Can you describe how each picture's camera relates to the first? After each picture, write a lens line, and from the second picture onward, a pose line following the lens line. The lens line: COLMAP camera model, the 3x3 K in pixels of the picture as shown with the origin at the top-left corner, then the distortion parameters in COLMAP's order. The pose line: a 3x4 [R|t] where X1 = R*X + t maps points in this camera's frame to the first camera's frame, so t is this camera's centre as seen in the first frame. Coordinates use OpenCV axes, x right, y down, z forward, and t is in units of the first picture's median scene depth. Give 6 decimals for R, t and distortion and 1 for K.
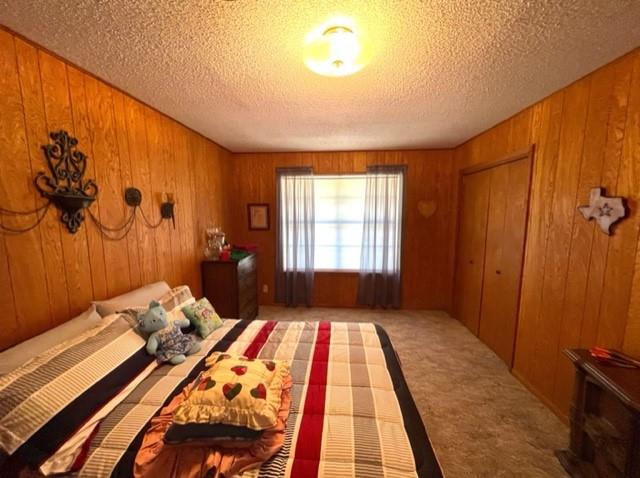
lens RADIAL K [[257.2, 0, 318.5], [0, 257.2, 243.0], [0, 0, 1]] dist [0.000439, -0.000063]
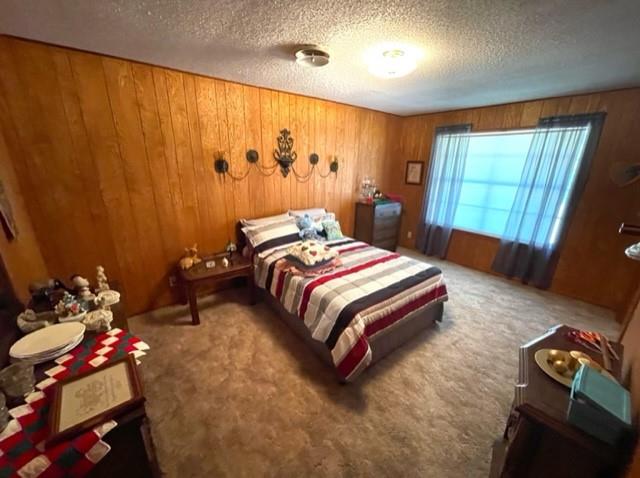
lens RADIAL K [[257.2, 0, 318.5], [0, 257.2, 243.0], [0, 0, 1]] dist [0.000439, -0.000063]
pose [[0.686071, 0.238425, -0.687357, 0.590167], [-0.110988, 0.968017, 0.224998, -0.014354], [0.719019, -0.078076, 0.690591, -0.238324]]
